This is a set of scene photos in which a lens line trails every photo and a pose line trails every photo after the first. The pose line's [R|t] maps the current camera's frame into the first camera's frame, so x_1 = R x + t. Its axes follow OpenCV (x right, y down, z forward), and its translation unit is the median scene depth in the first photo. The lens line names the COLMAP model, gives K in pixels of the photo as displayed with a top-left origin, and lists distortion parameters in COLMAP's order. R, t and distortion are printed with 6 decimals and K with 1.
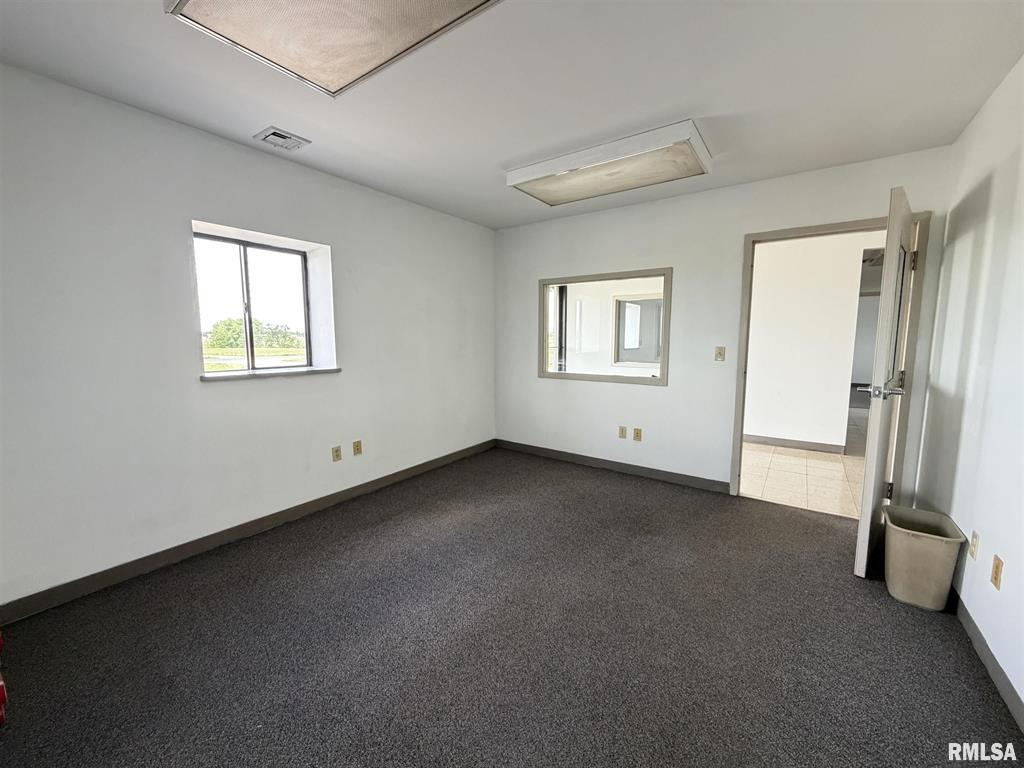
lens RADIAL K [[411.2, 0, 512.0], [0, 411.2, 384.0], [0, 0, 1]] dist [0.001774, 0.000185]
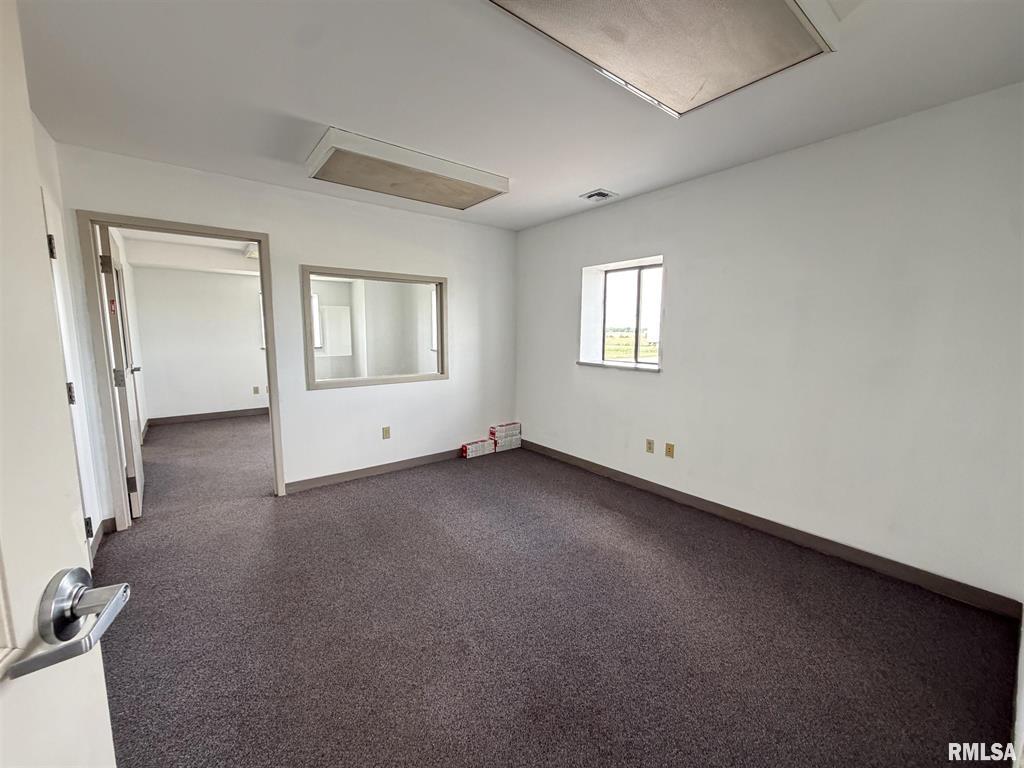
lens RADIAL K [[410.5, 0, 510.1], [0, 410.5, 382.4], [0, 0, 1]] dist [0.001291, 0.000279]
pose [[-0.292637, 0.121326, -0.948496, 0.770959], [-0.114313, 0.980366, 0.160672, -0.142803], [0.949366, 0.155444, -0.273022, 1.009614]]
